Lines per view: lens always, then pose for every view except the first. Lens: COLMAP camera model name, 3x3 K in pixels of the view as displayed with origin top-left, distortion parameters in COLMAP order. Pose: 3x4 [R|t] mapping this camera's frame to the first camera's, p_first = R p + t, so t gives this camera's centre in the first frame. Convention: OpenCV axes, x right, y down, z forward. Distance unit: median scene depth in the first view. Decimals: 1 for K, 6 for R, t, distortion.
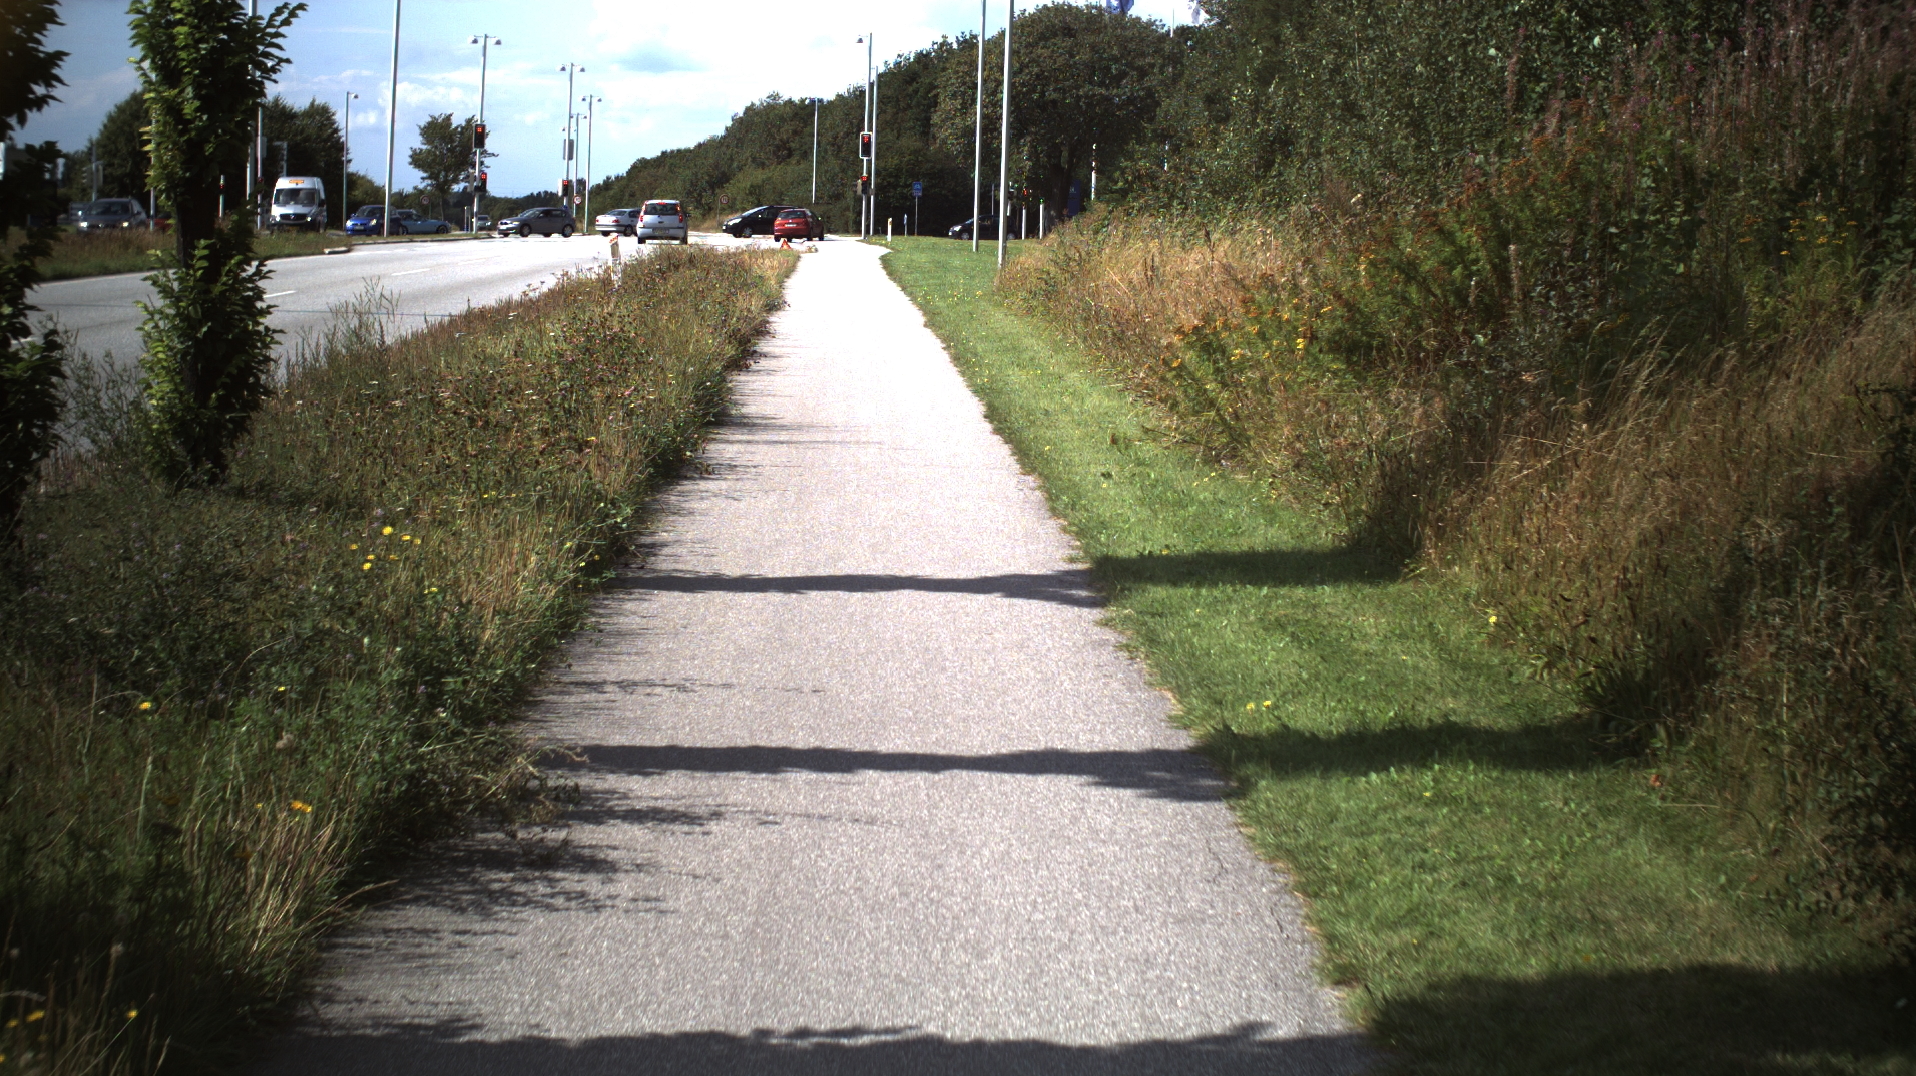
lens RADIAL K [[3011.9, 0, 949.4], [0, 3011.9, 535.6], [0, 0, 1]] dist [-0.237435, 0.000000]
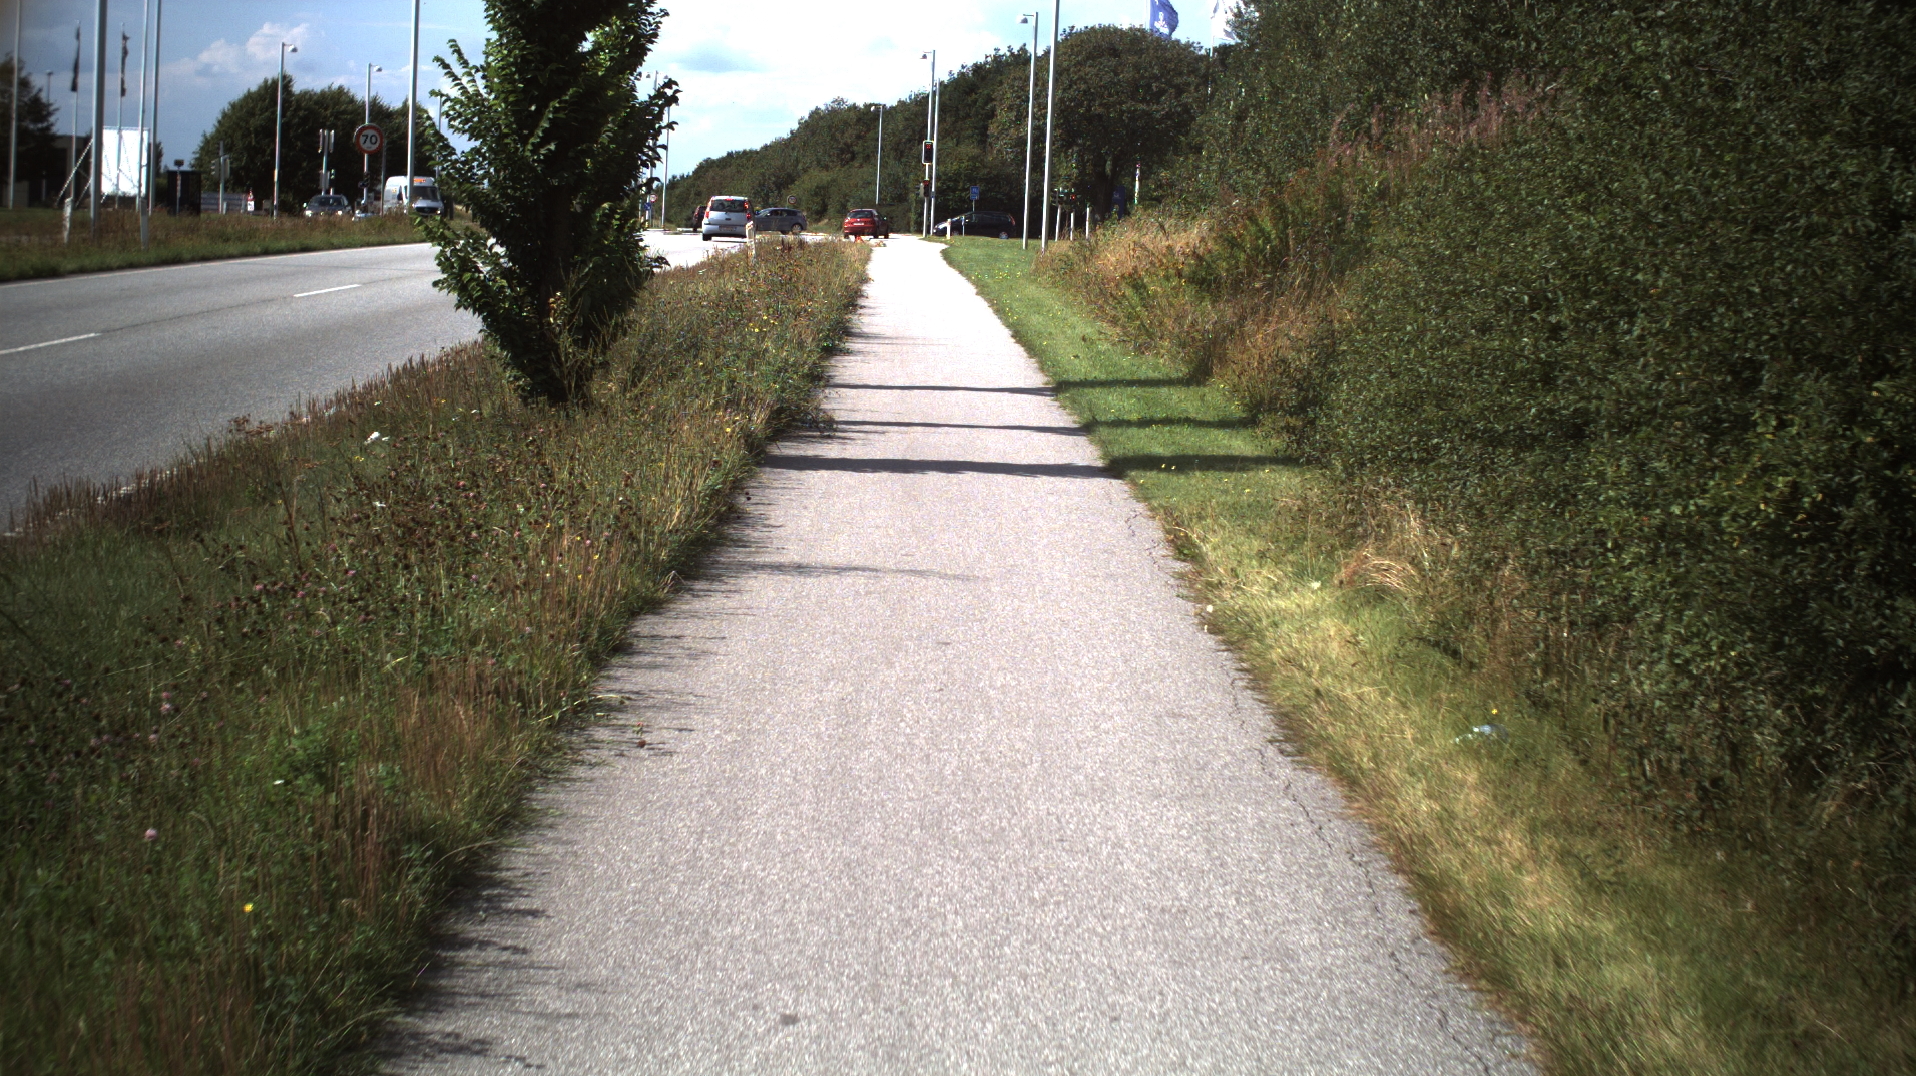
lens RADIAL K [[3011.9, 0, 951.2], [0, 3011.9, 532.6], [0, 0, 1]] dist [-0.237435, 0.000000]
pose [[0.999722, 0.016423, -0.016891, 0.001299], [-0.016460, 0.999862, -0.002045, 0.010571], [0.016855, 0.002323, 0.999855, -0.091907]]
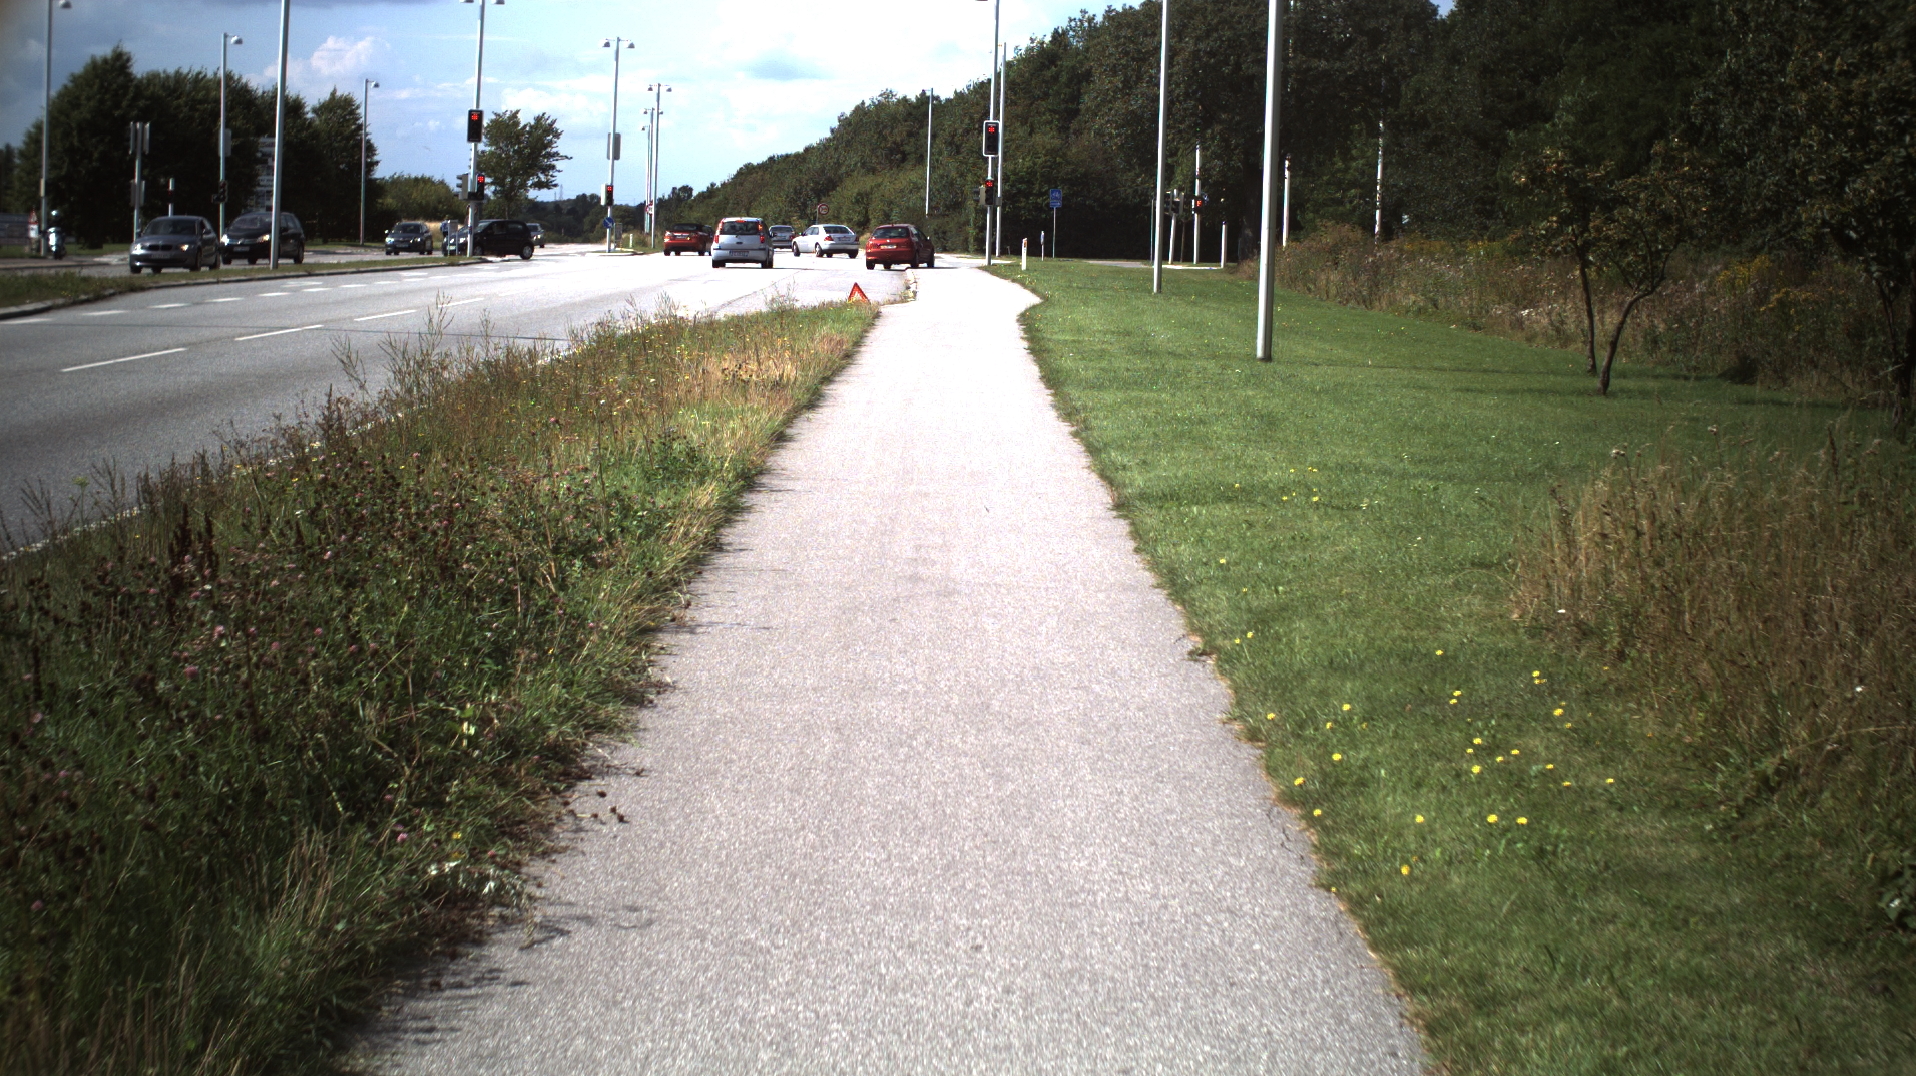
lens RADIAL K [[3011.9, 0, 964.7], [0, 3011.9, 535.8], [0, 0, 1]] dist [-0.237435, 0.000000]
pose [[0.999376, 0.005967, -0.034821, -0.007549], [-0.006069, 0.999978, -0.002818, -0.028344], [0.034803, 0.003028, 0.999390, 0.245806]]
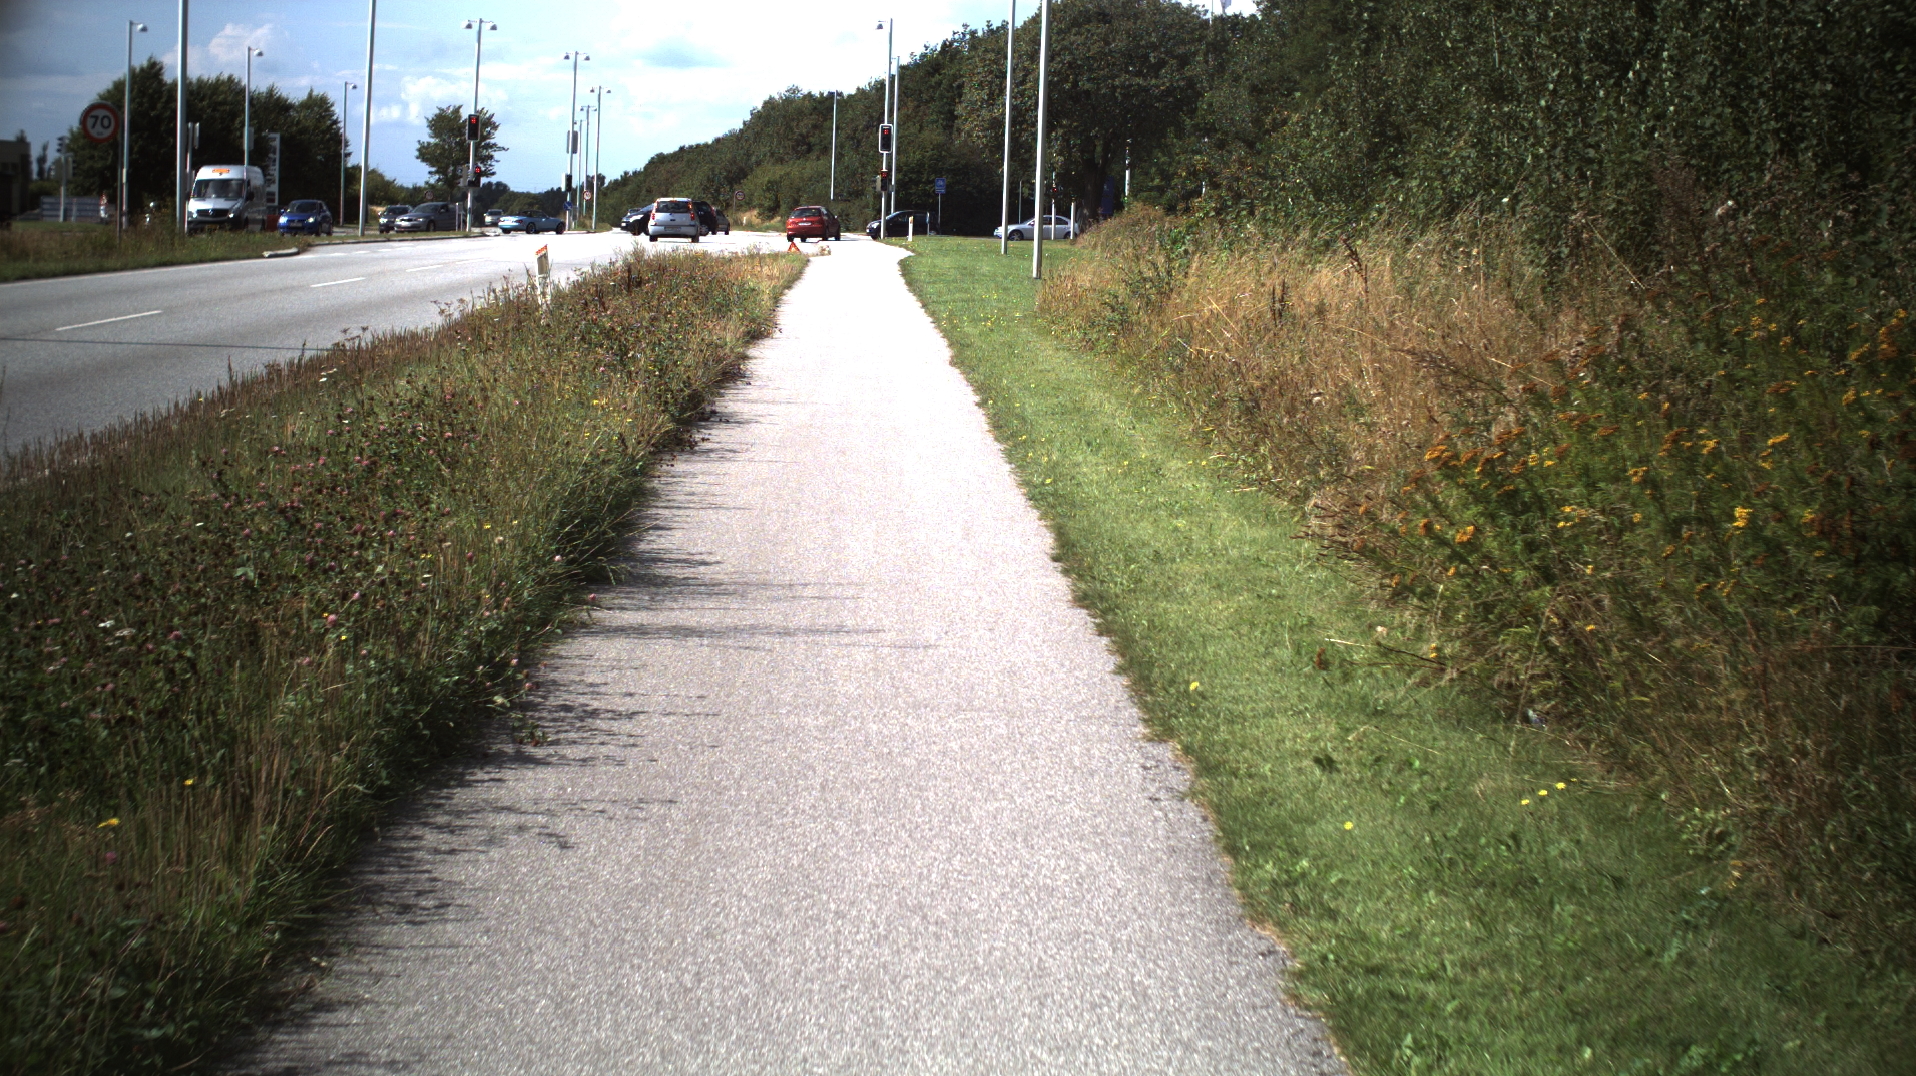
lens RADIAL K [[3011.9, 0, 968.7], [0, 3011.9, 548.1], [0, 0, 1]] dist [-0.237435, 0.000000]
pose [[0.999991, 0.004273, -0.000592, -0.000787], [-0.004270, 0.999977, 0.005203, -0.007005], [0.000614, -0.005201, 0.999986, 0.061144]]
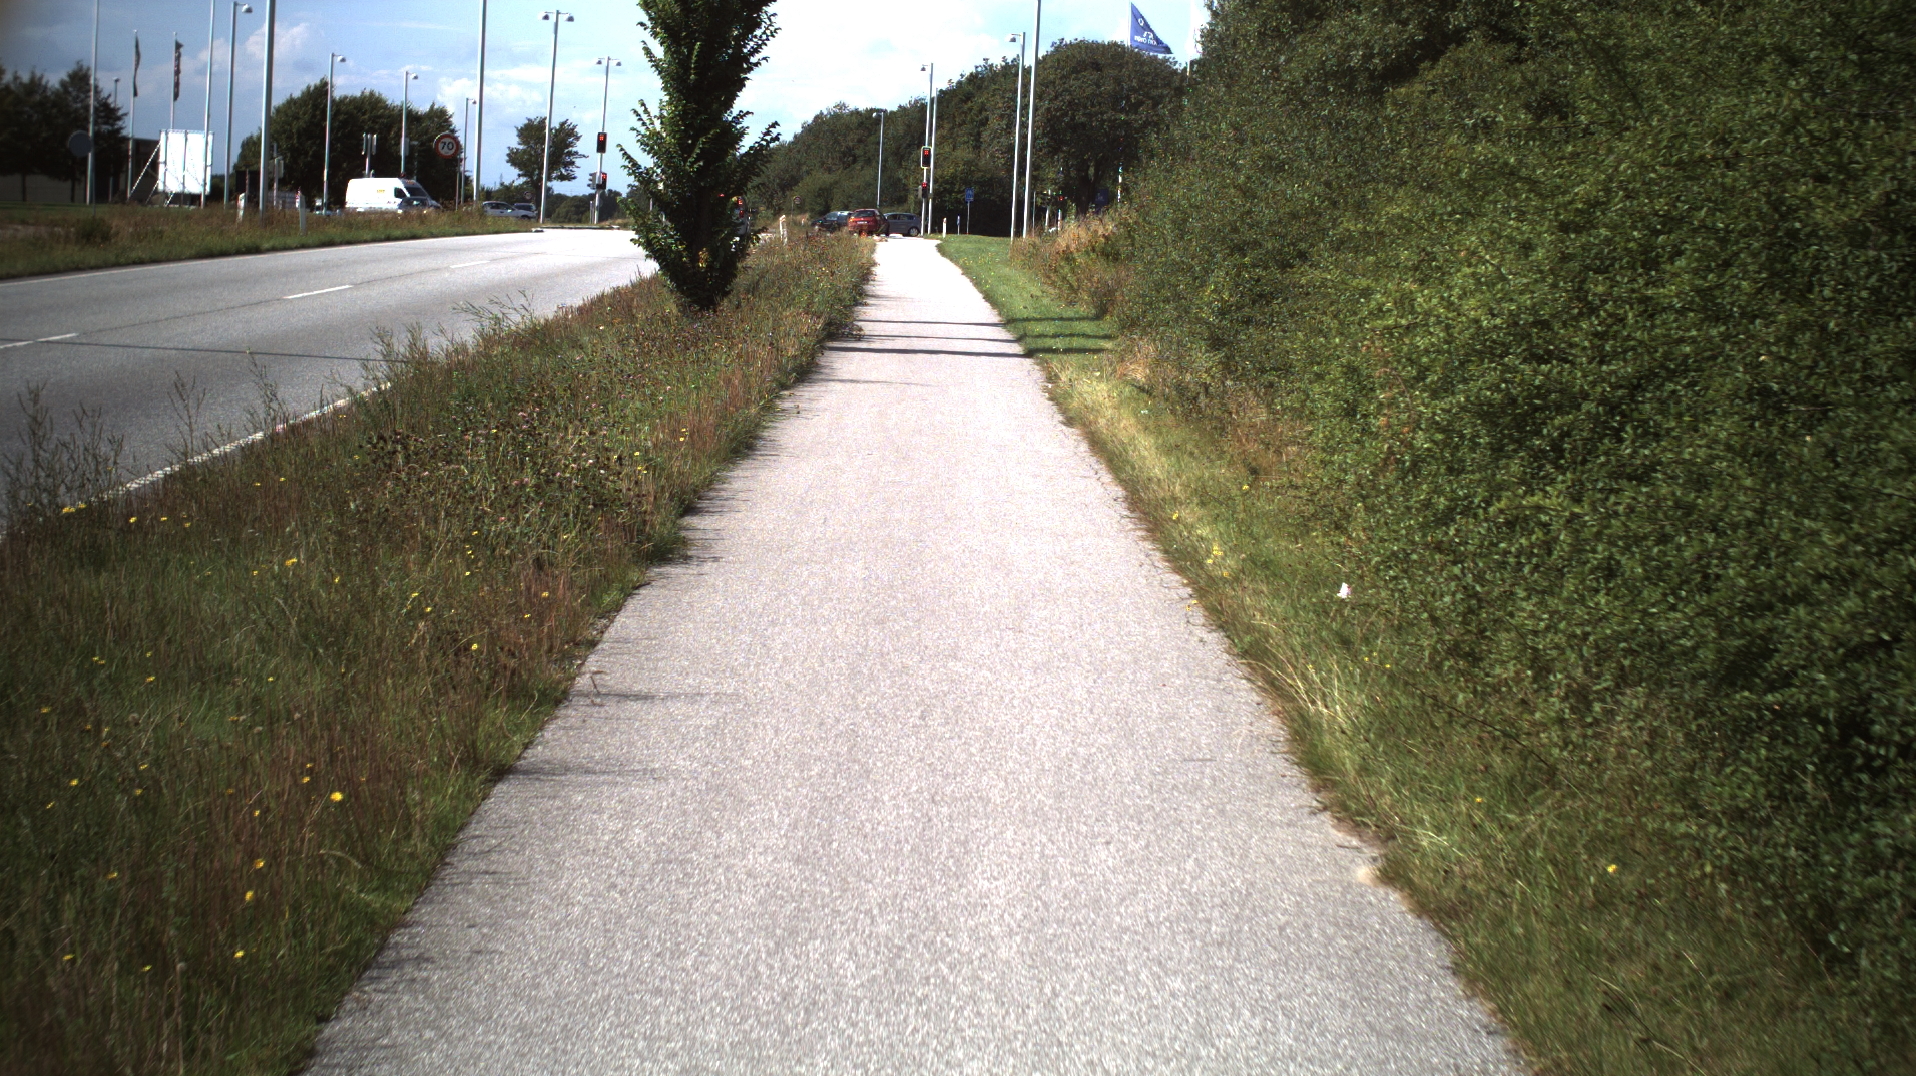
lens RADIAL K [[3010.0, 0, 961.7], [0, 3010.0, 548.6], [0, 0, 1]] dist [-0.231221, 0.000000]
pose [[0.999707, 0.020708, -0.012529, 0.004245], [-0.020679, 0.999783, 0.002462, 0.021383], [0.012578, -0.002202, 0.999918, -0.183808]]
